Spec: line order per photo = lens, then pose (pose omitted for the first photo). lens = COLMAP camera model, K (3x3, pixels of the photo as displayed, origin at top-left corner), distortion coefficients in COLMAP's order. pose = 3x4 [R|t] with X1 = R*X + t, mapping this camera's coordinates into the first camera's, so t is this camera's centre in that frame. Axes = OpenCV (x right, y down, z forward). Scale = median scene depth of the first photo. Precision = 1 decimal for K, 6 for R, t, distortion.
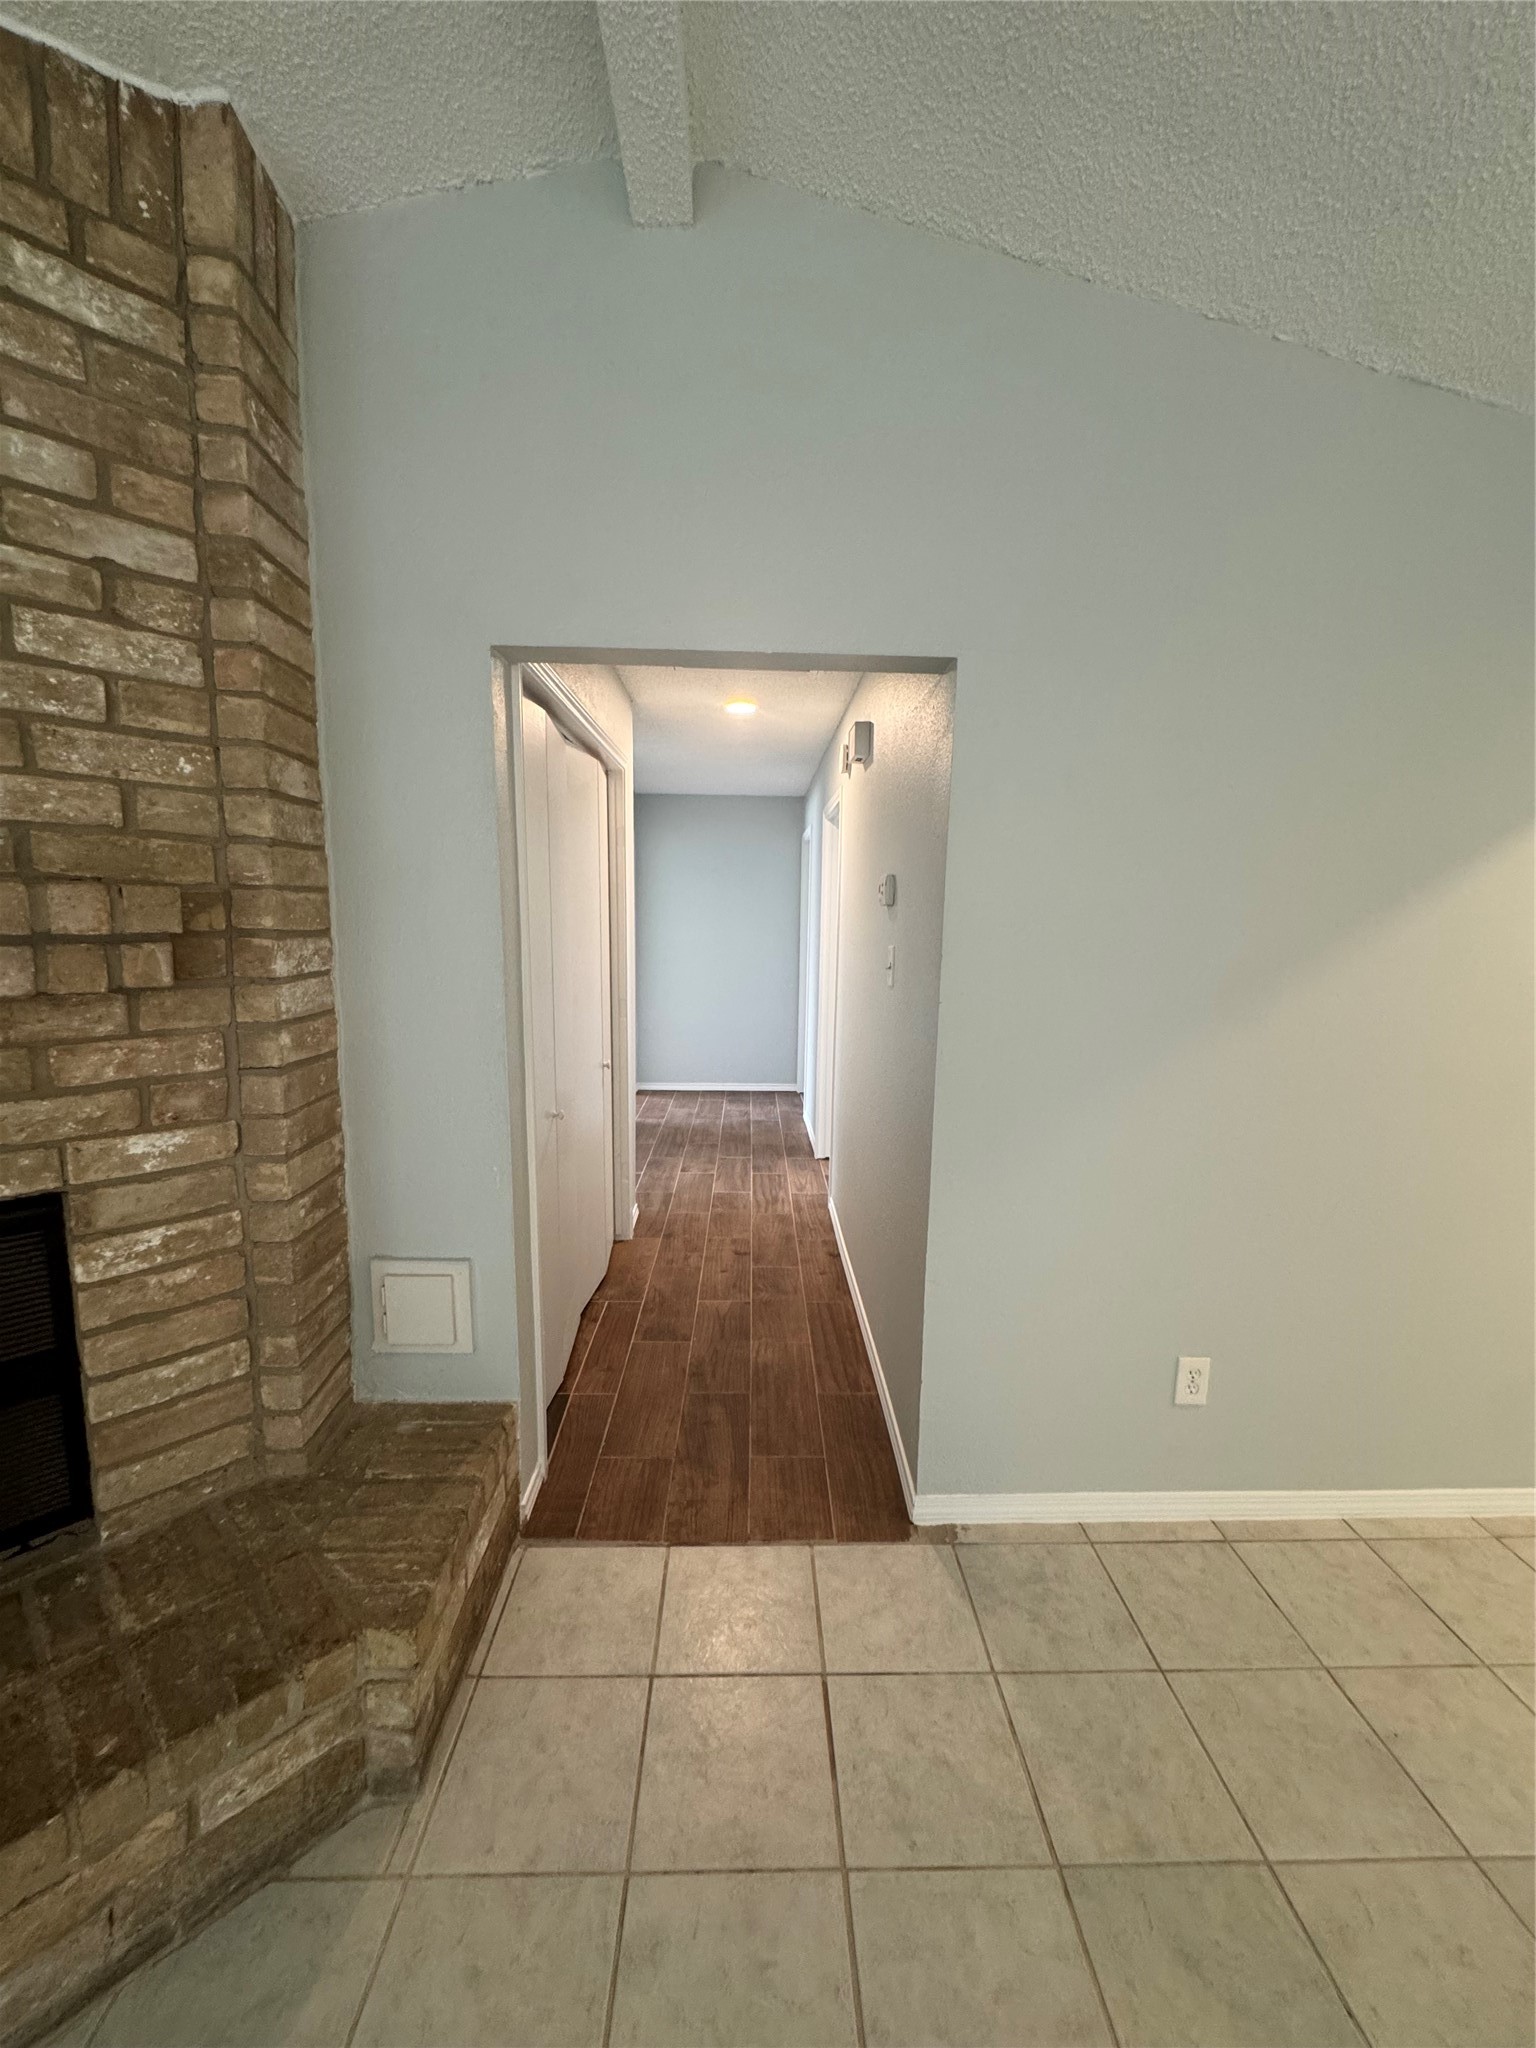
lens RADIAL K [[818.8, 0, 770.9], [0, 818.8, 1023.3], [0, 0, 1]] dist [-0.003409, 0.000107]
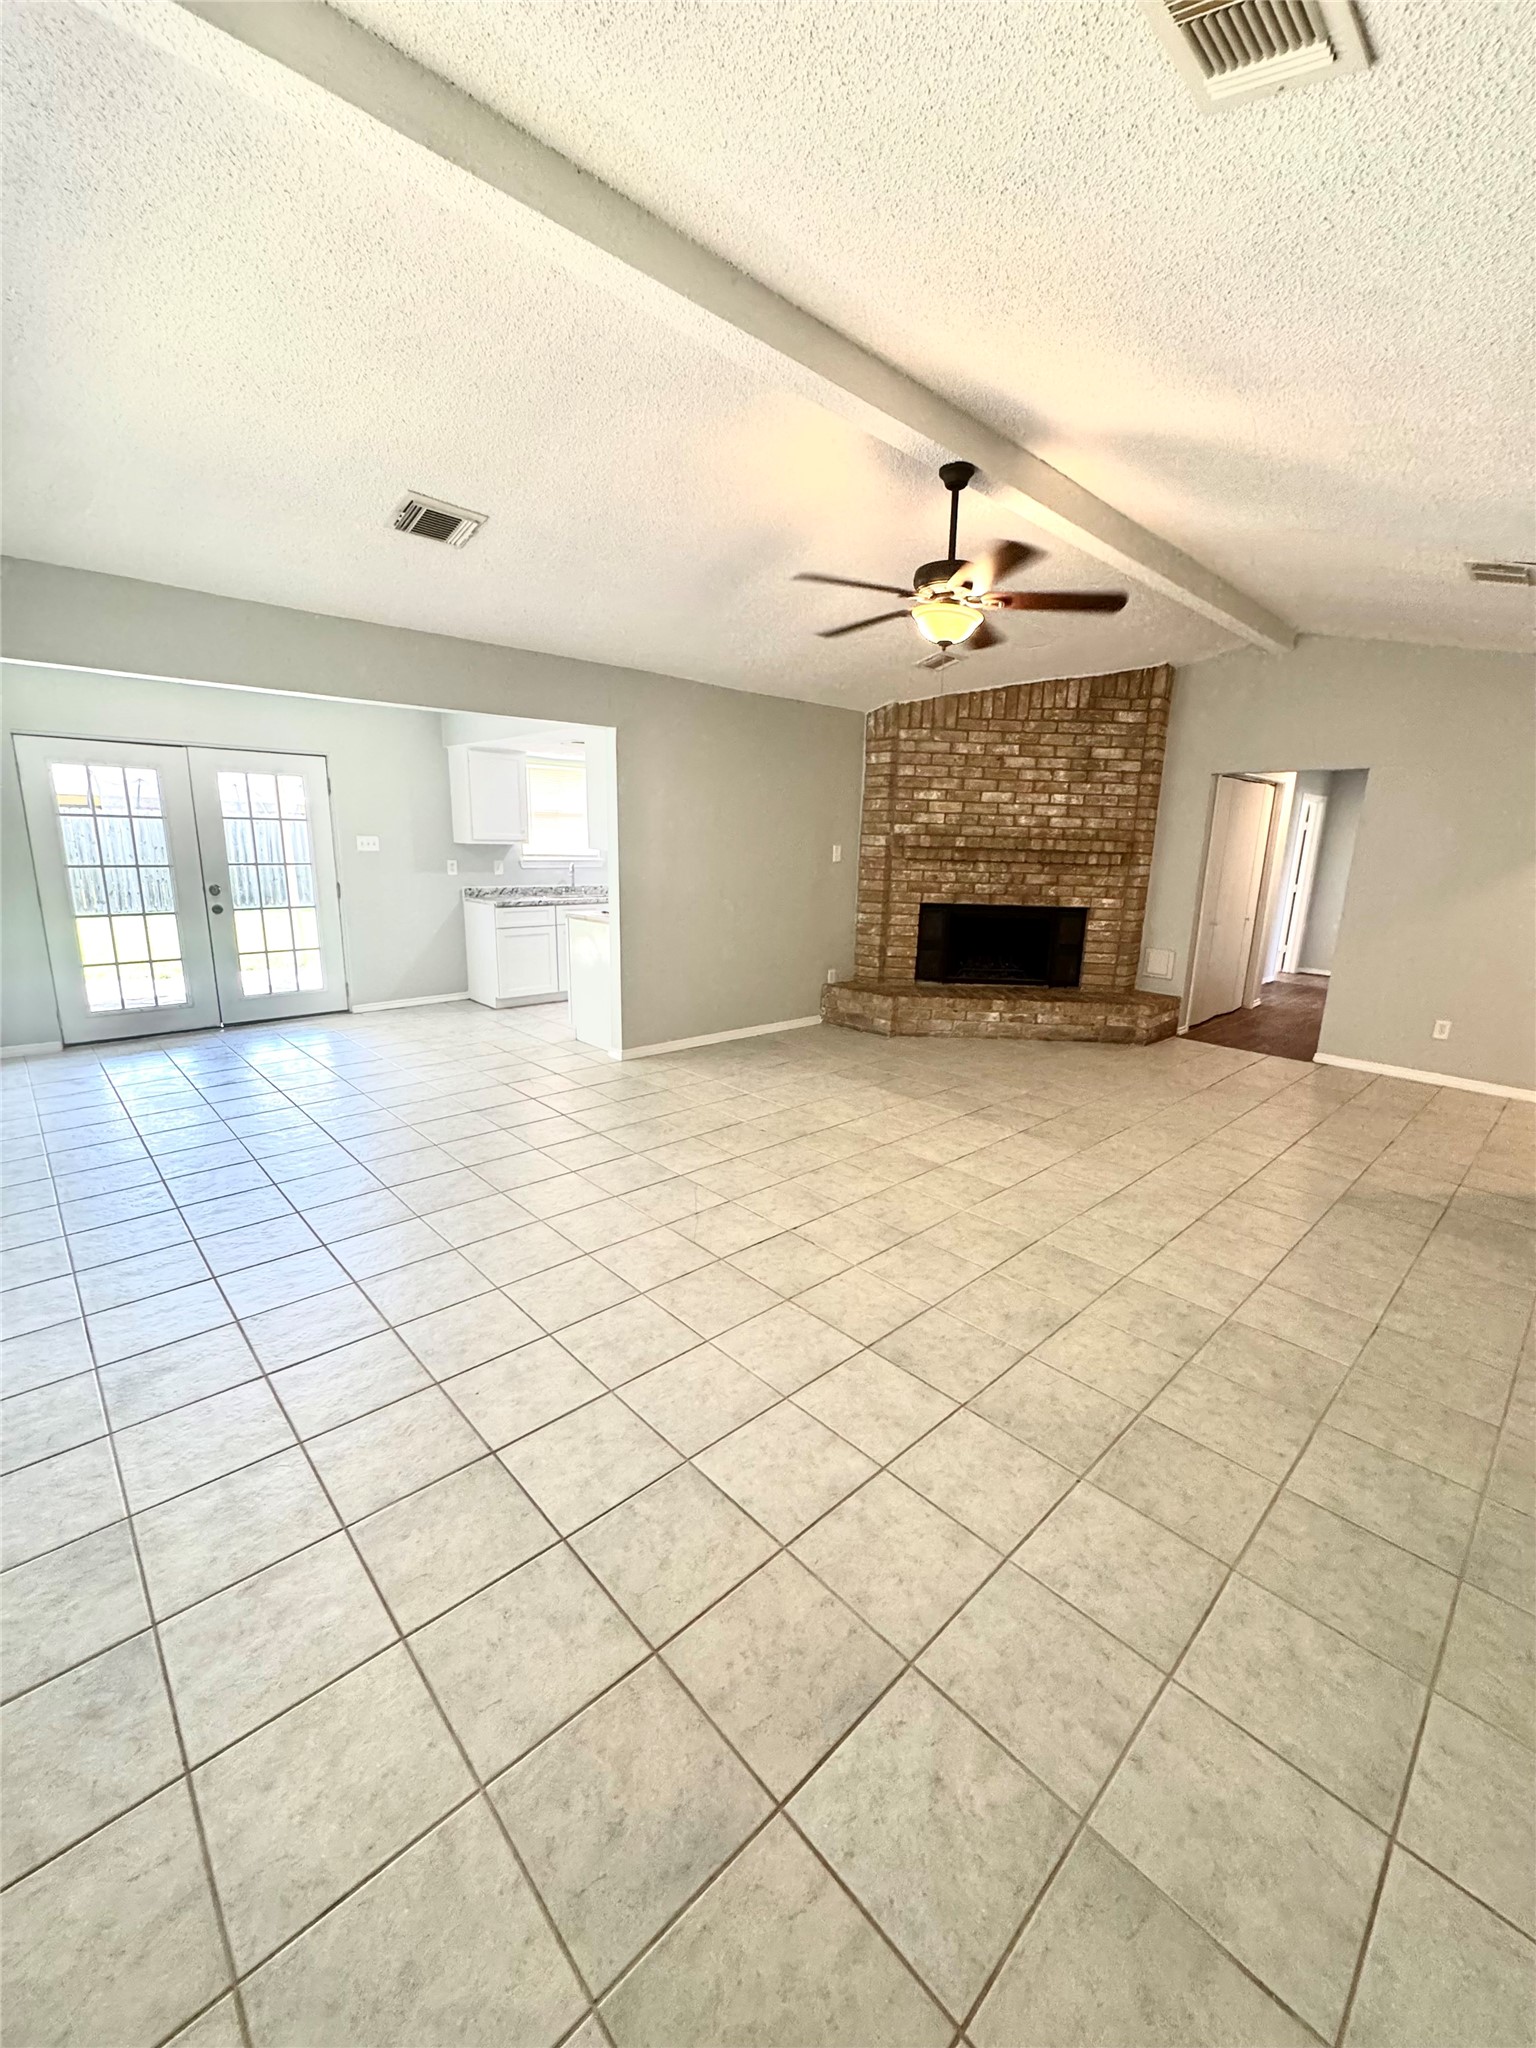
lens RADIAL K [[818.8, 0, 777.9], [0, 818.8, 1024.4], [0, 0, 1]] dist [-0.003409, 0.000107]
pose [[0.672102, 0.169607, -0.720772, 1.299840], [-0.114558, 0.985511, 0.125081, 0.442331], [0.731543, -0.001497, 0.681794, -3.209396]]
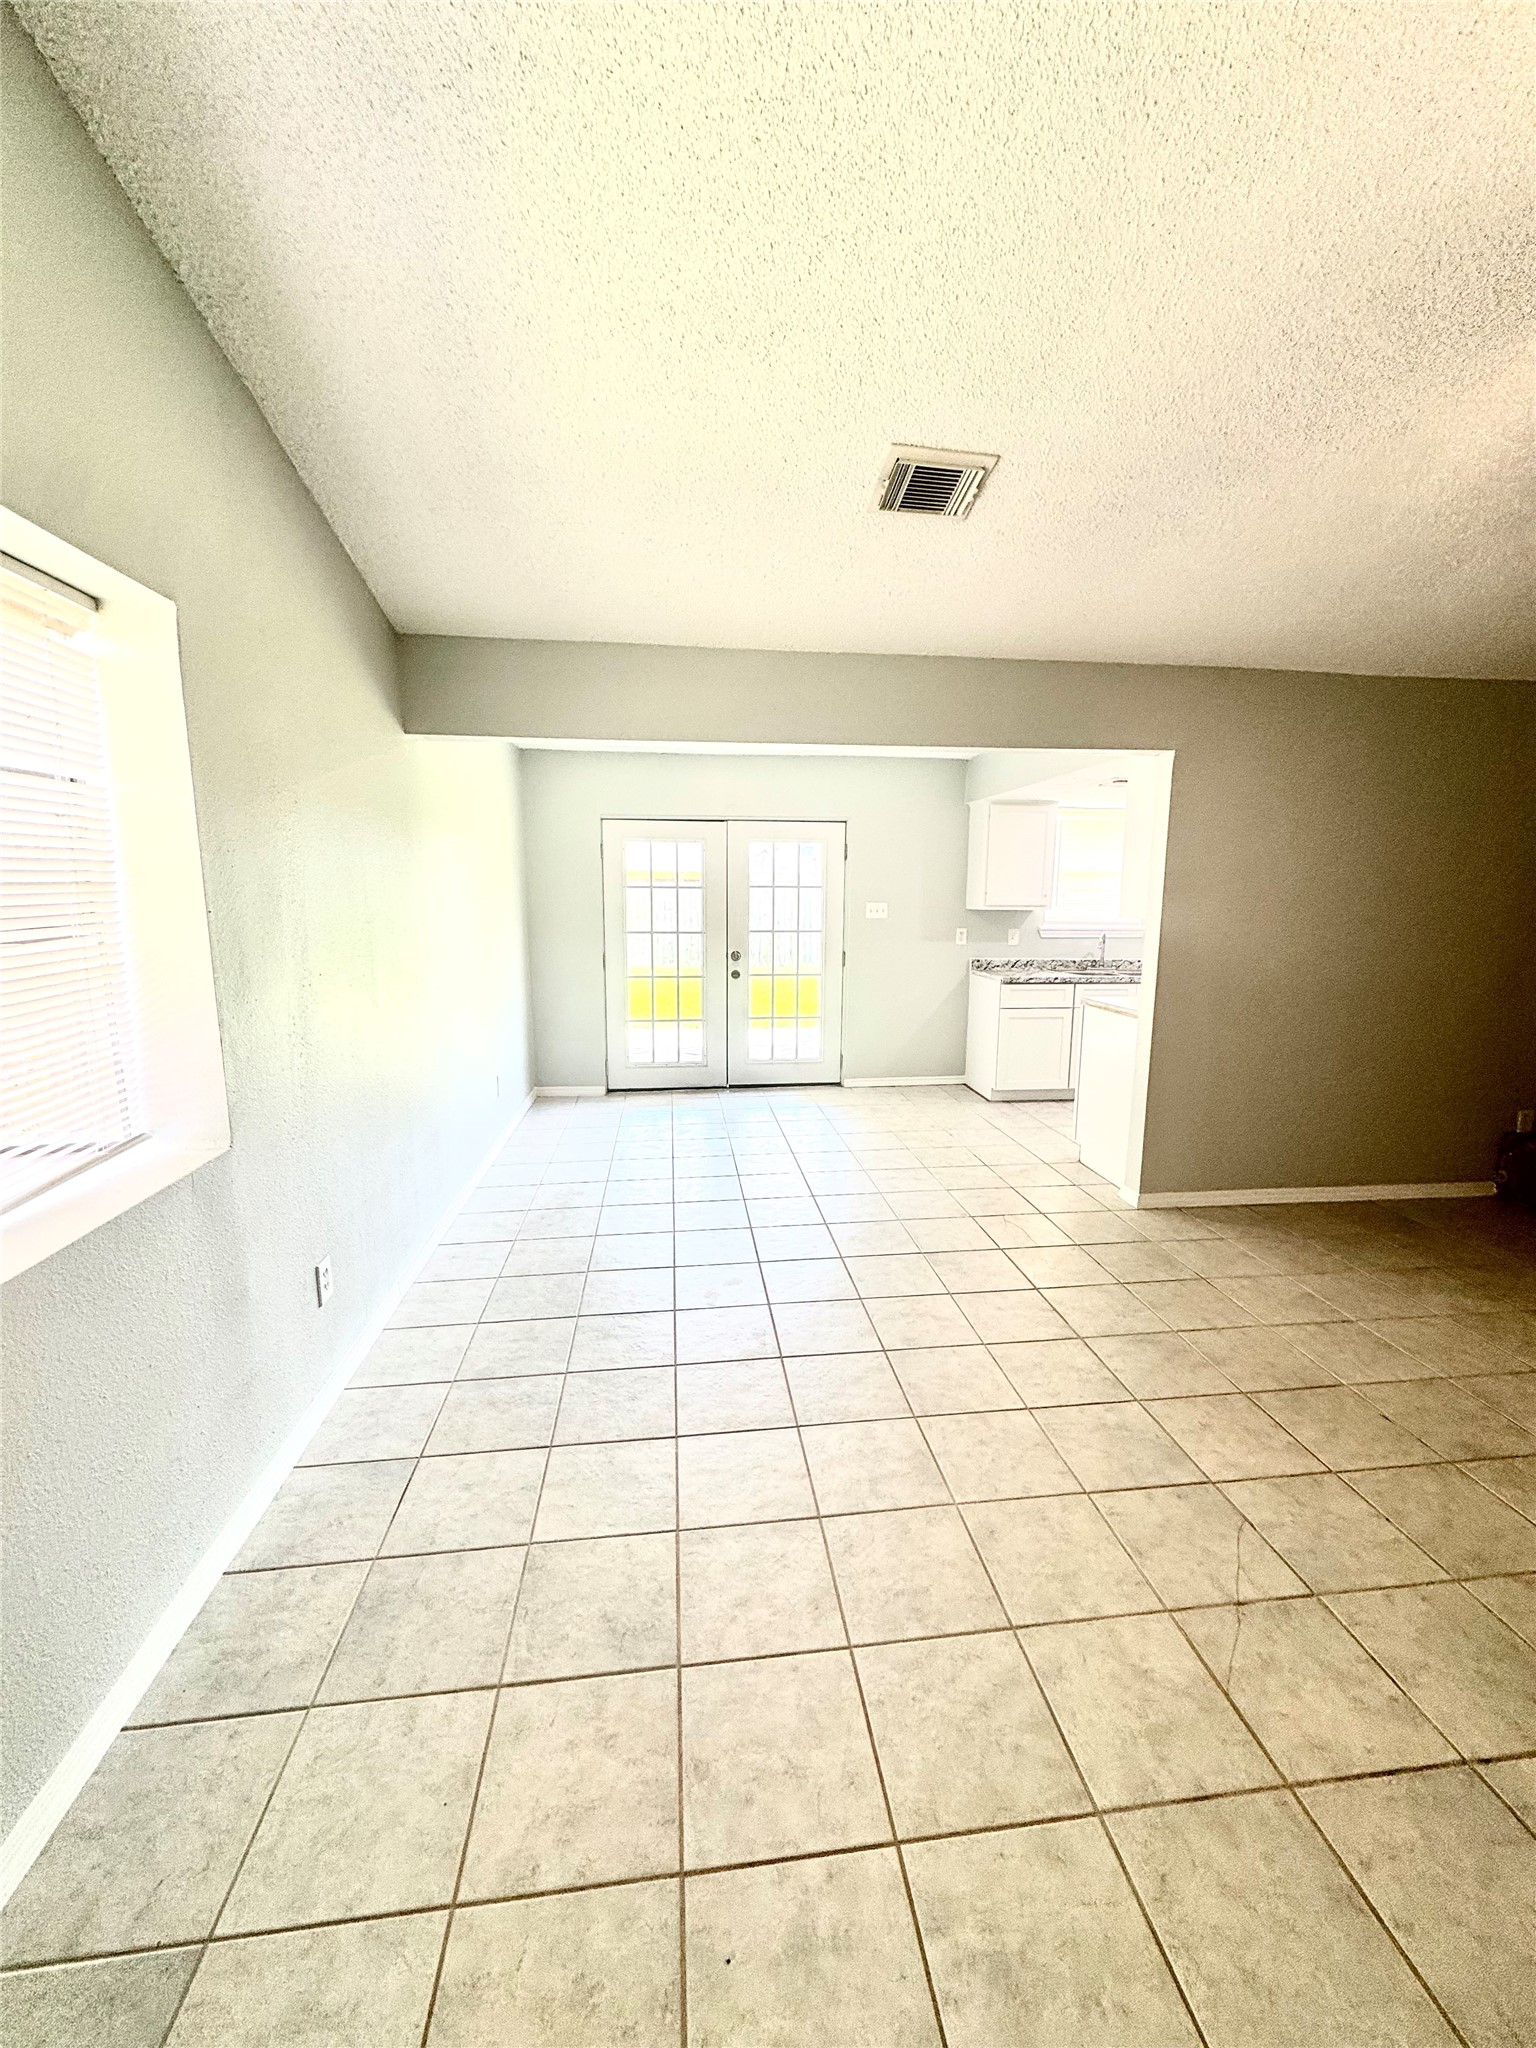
lens RADIAL K [[818.8, 0, 770.0], [0, 818.8, 1022.6], [0, 0, 1]] dist [-0.003409, 0.000107]
pose [[0.092736, 0.146008, -0.984927, 0.635506], [-0.137120, 0.981638, 0.132609, 0.372726], [0.986204, 0.122755, 0.111053, -2.769575]]
